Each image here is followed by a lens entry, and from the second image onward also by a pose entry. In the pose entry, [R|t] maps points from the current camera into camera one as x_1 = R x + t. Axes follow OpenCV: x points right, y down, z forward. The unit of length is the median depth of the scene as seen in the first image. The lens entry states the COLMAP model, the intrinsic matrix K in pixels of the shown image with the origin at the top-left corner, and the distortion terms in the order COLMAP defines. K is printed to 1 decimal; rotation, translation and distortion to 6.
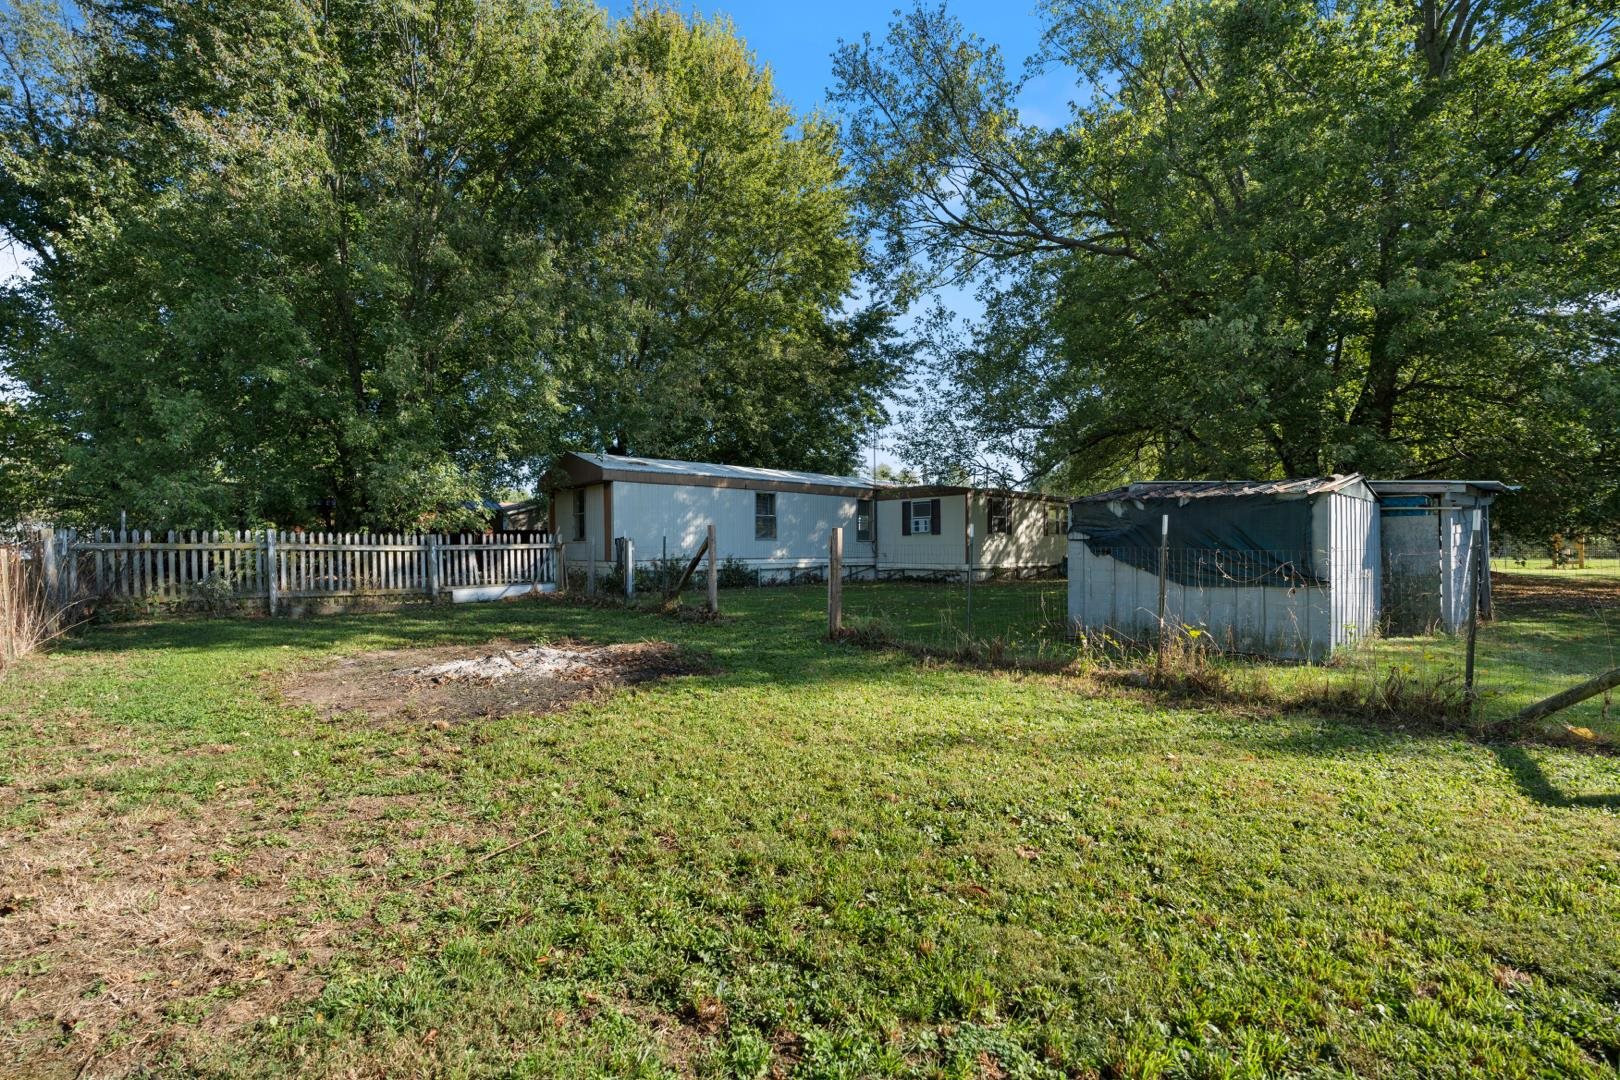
lens RADIAL K [[736.5, 0, 812.5], [0, 736.5, 544.2], [0, 0, 1]] dist [-0.003407, -0.000022]
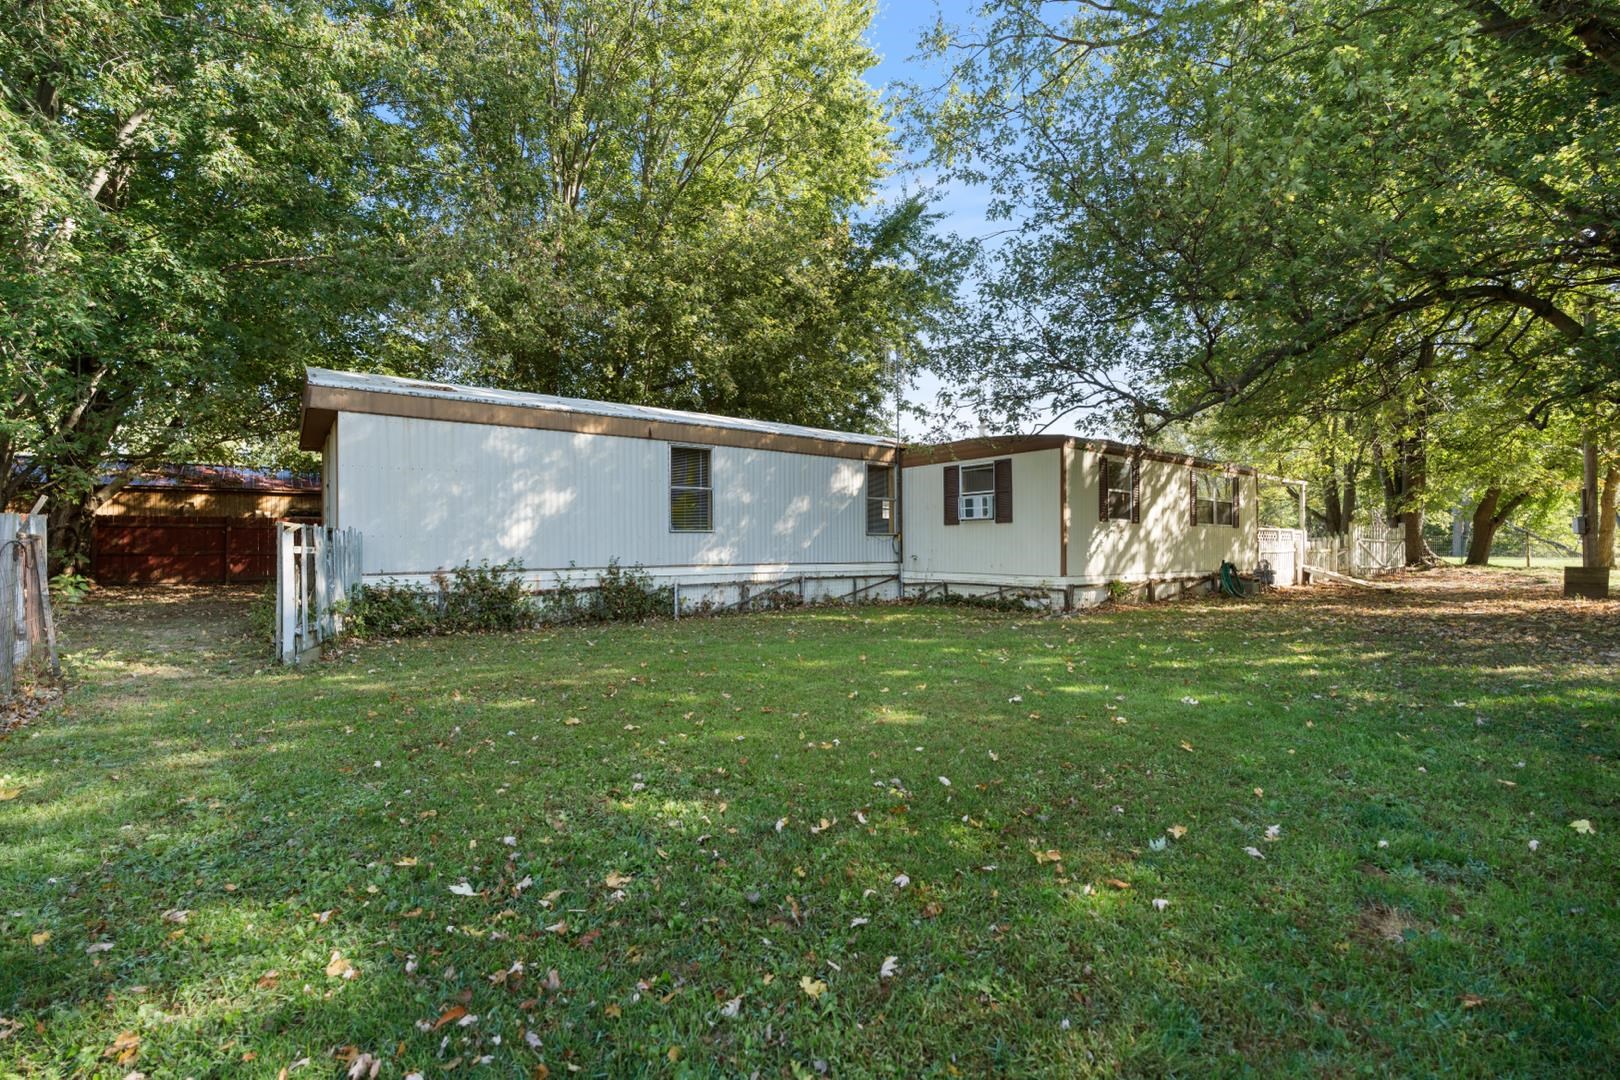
lens RADIAL K [[736.5, 0, 805.8], [0, 736.5, 534.4], [0, 0, 1]] dist [-0.003407, -0.000022]
pose [[0.996914, -0.000216, -0.078505, 0.060589], [-0.000407, 0.999969, -0.007917, 0.000100], [0.078504, 0.007924, 0.996882, 0.424049]]
